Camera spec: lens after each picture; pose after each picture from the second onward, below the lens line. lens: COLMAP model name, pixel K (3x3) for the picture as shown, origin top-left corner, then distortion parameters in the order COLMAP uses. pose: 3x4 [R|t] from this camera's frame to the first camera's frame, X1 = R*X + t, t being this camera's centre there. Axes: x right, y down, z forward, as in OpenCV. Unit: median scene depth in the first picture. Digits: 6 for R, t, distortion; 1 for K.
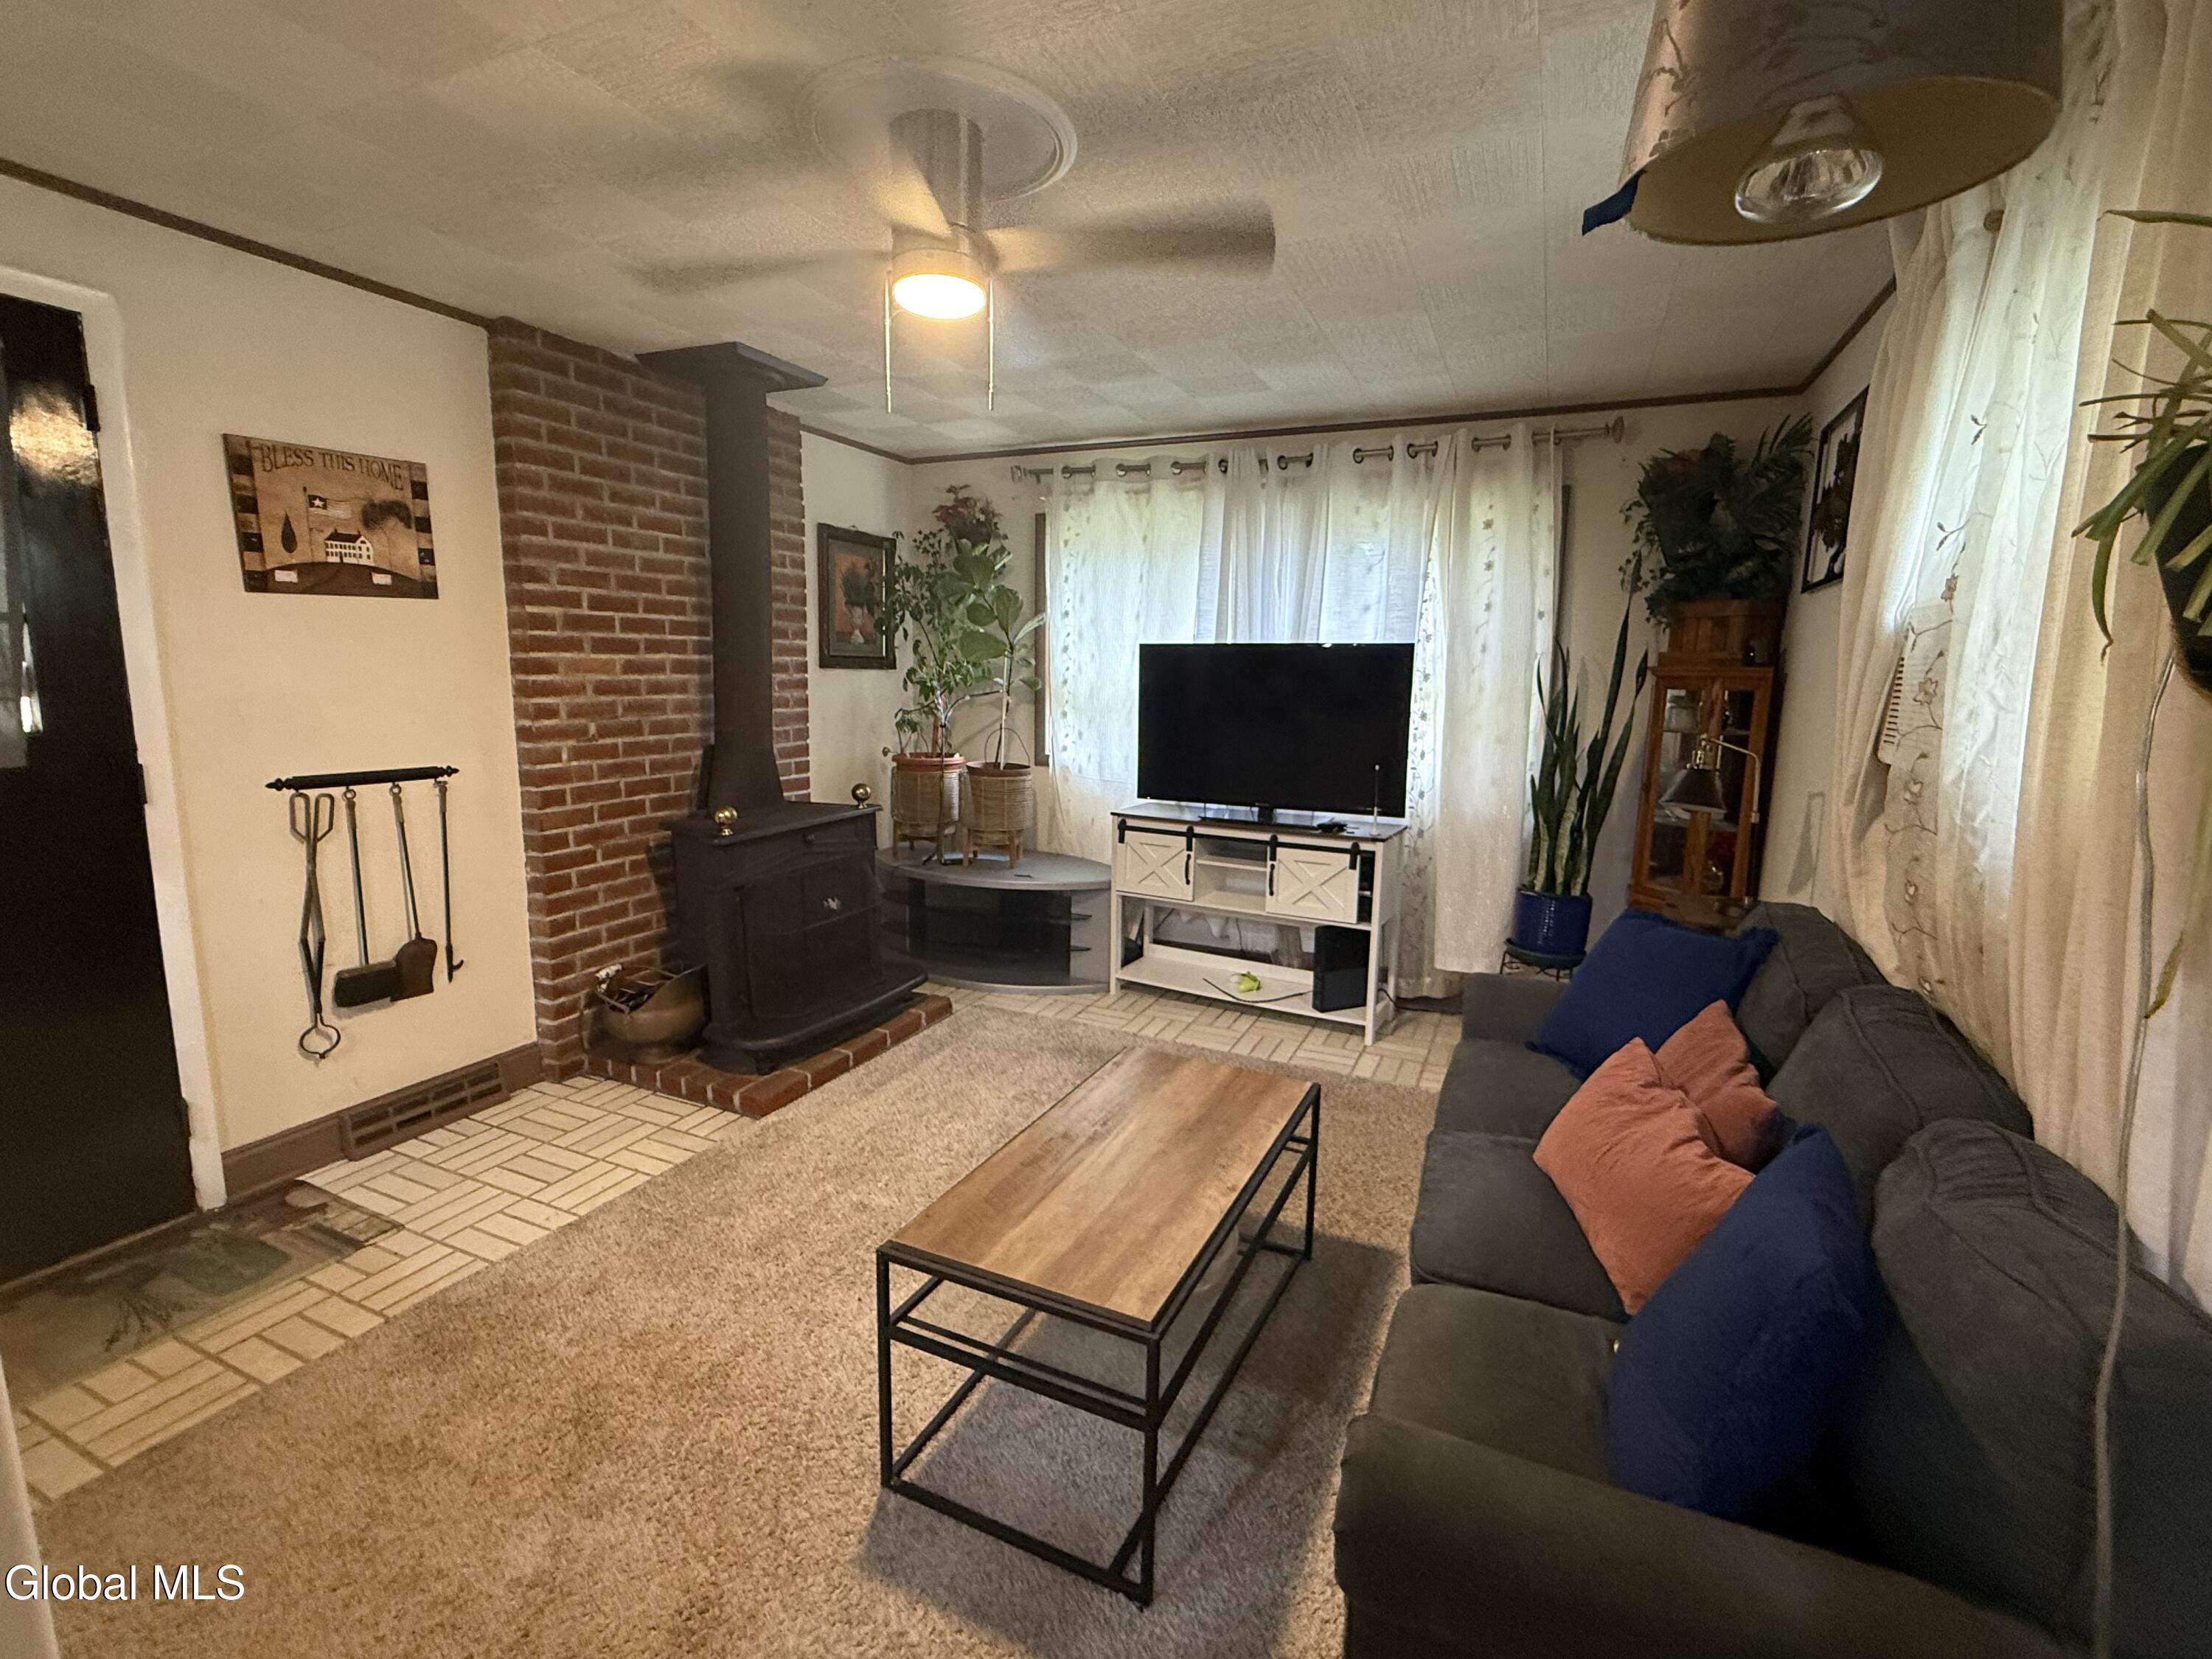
lens RADIAL K [[985.3, 0, 1101.0], [0, 985.3, 830.6], [0, 0, 1]] dist [0.000448, -0.000440]
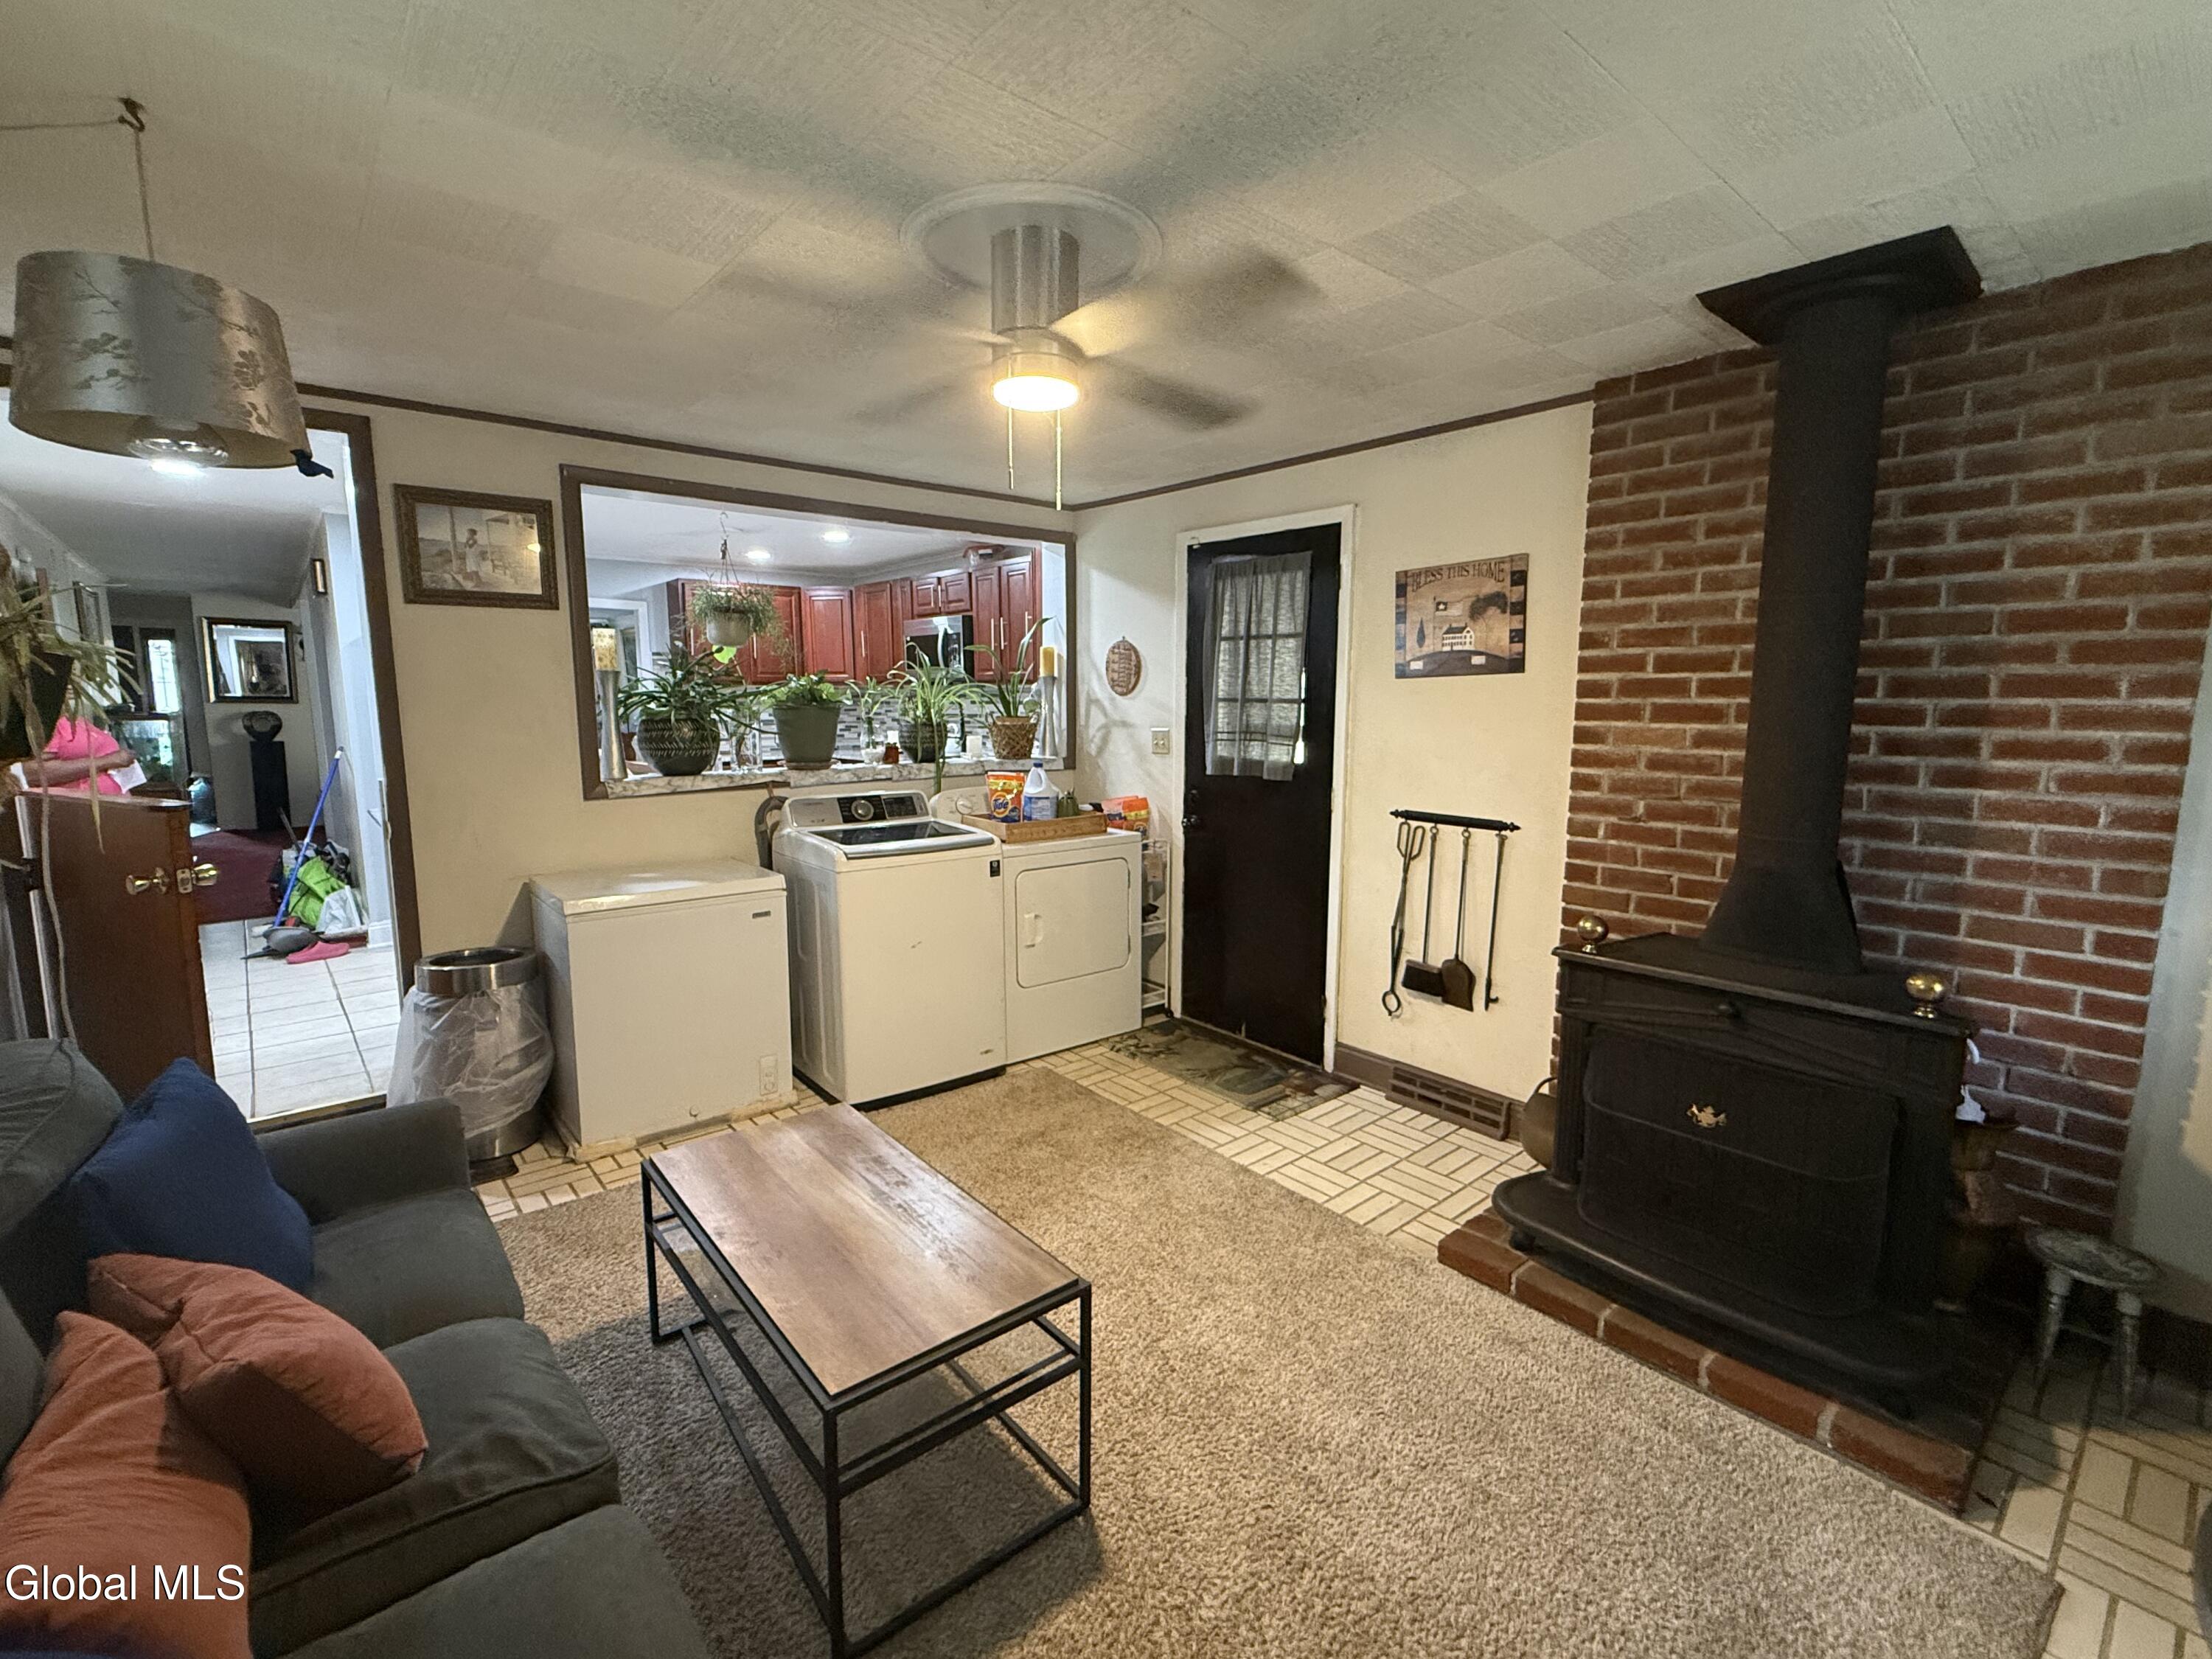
lens RADIAL K [[986.7, 0, 1102.3], [0, 986.7, 832.1], [0, 0, 1]] dist [0.001972, 0.000145]
pose [[-0.421234, 0.109332, -0.900338, 0.514293], [-0.158413, 0.968578, 0.191734, -0.189399], [0.893010, 0.223390, -0.390678, 0.998780]]
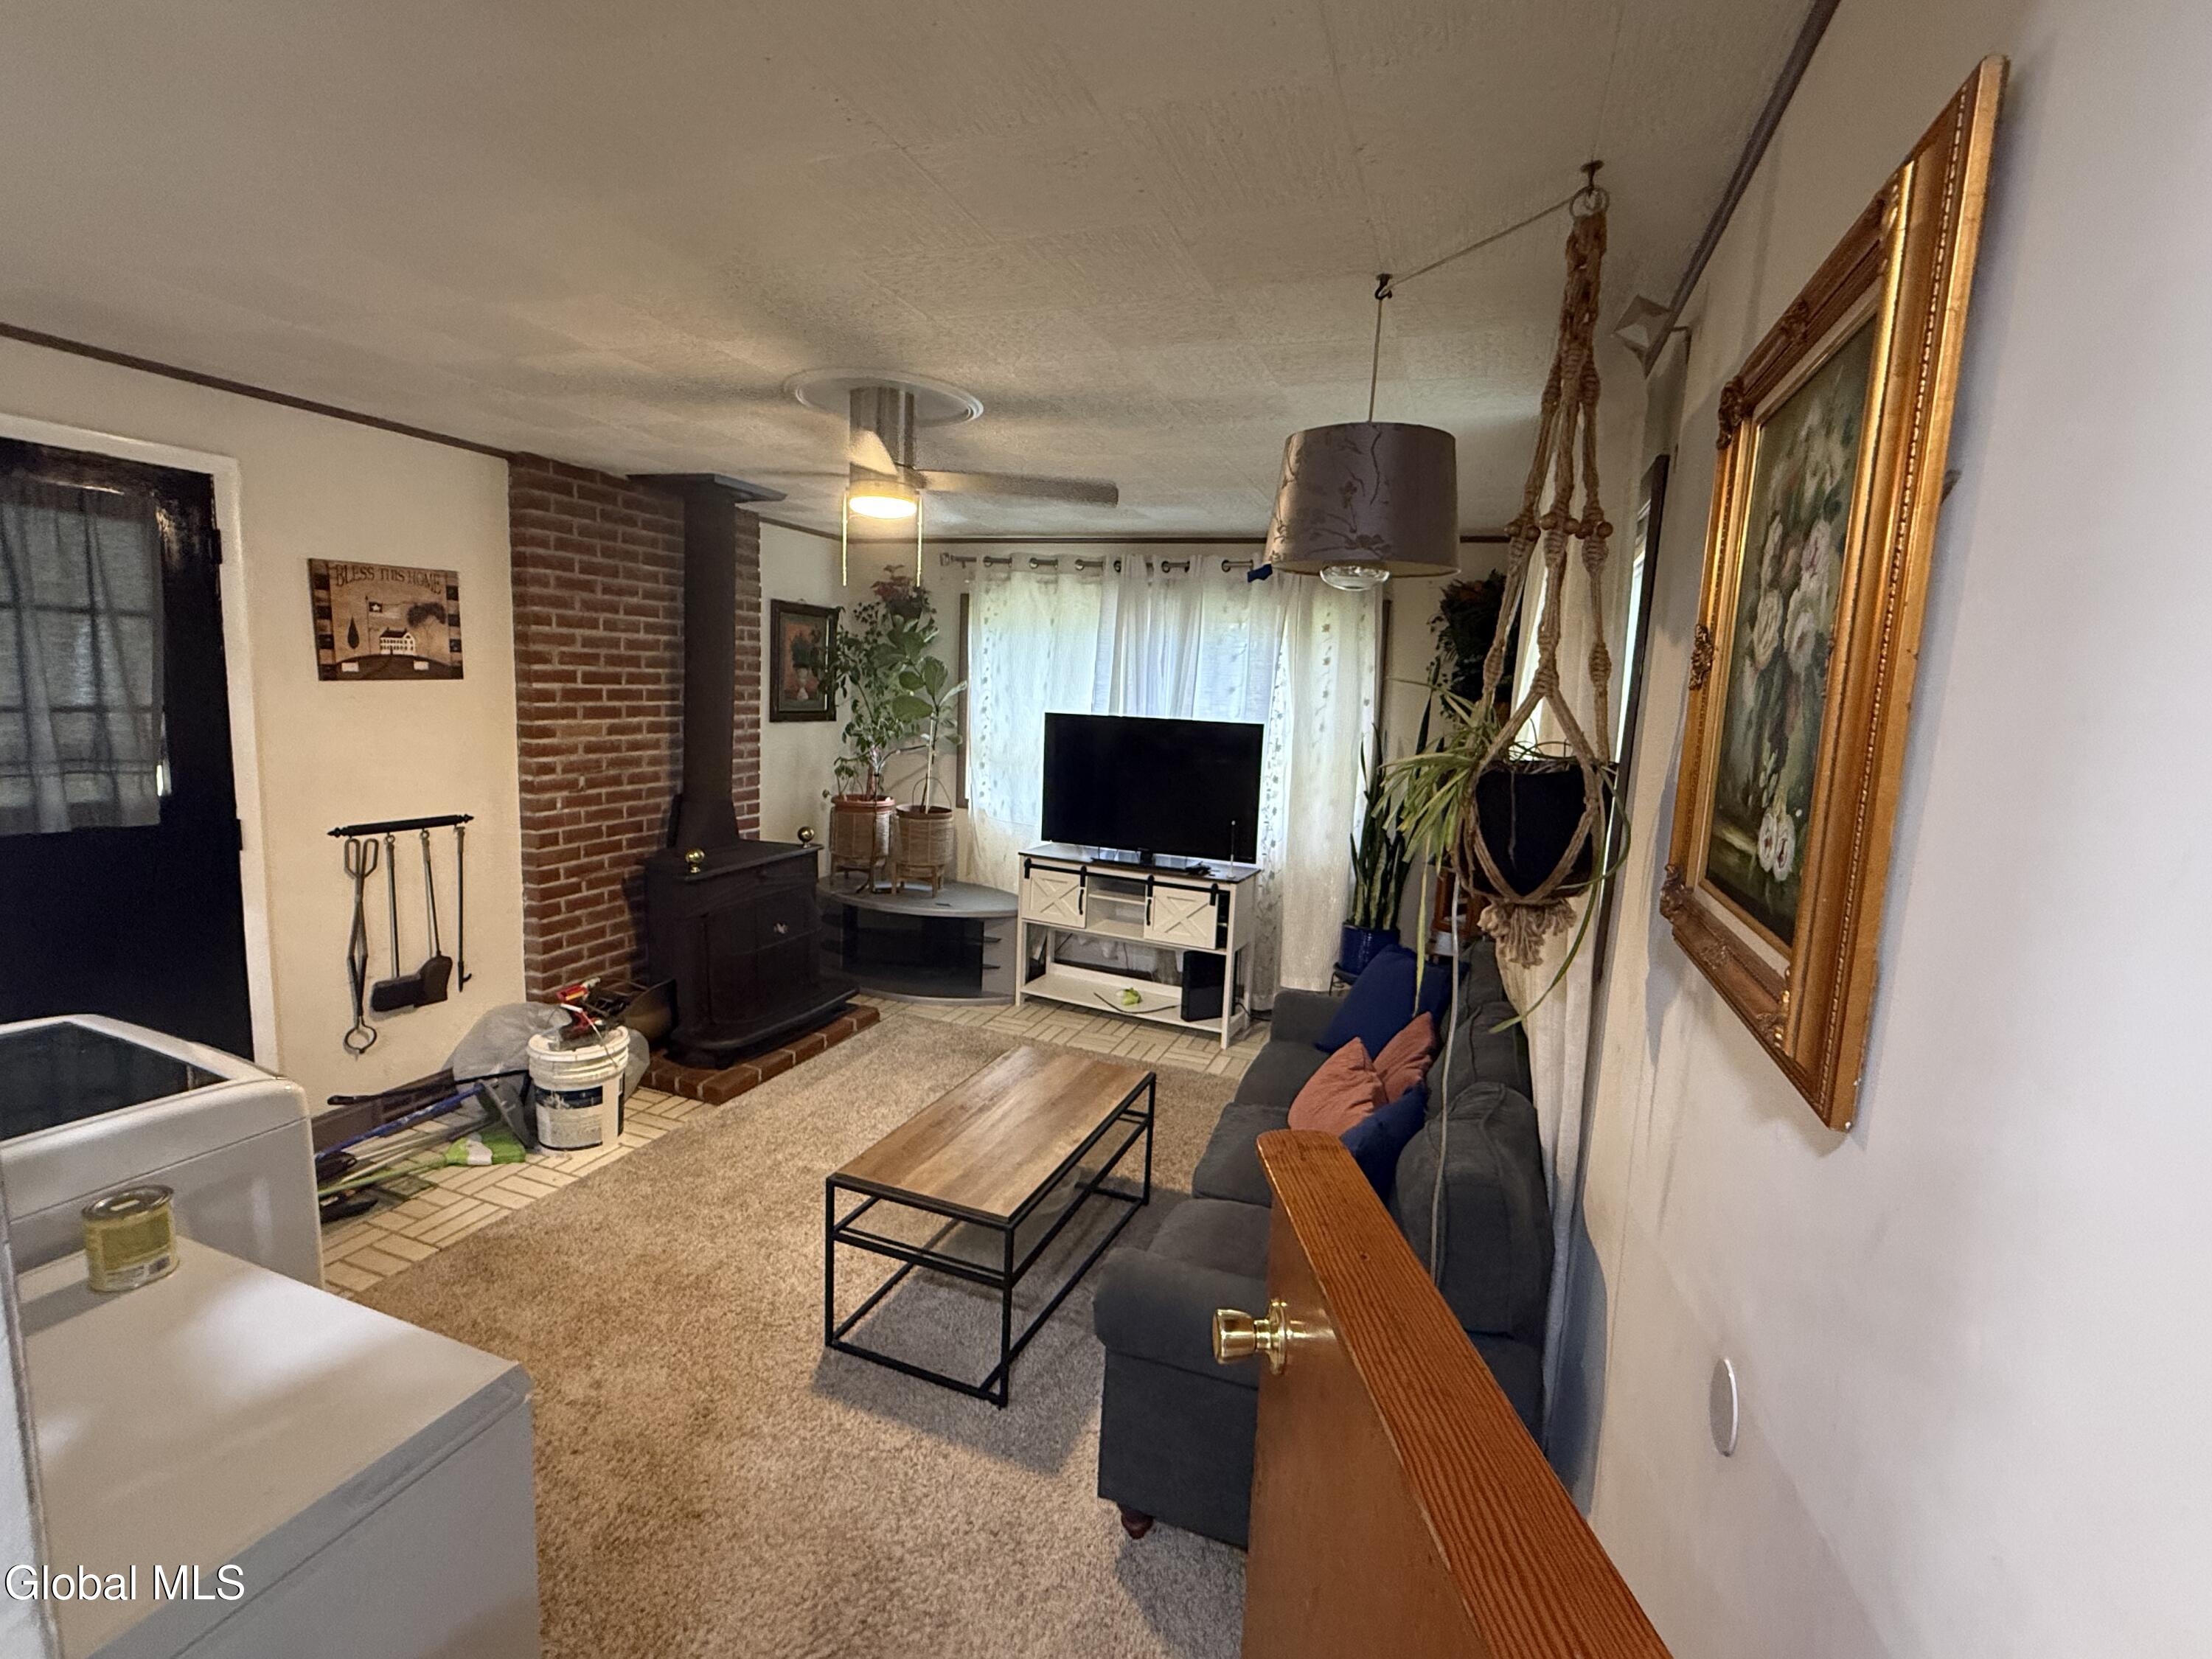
lens RADIAL K [[986.7, 0, 1102.3], [0, 986.7, 832.1], [0, 0, 1]] dist [0.001972, 0.000145]
pose [[0.997328, 0.019378, 0.070443, 0.036534], [-0.018609, 0.999760, -0.011565, -0.042941], [-0.070650, 0.010223, 0.997449, -0.267245]]
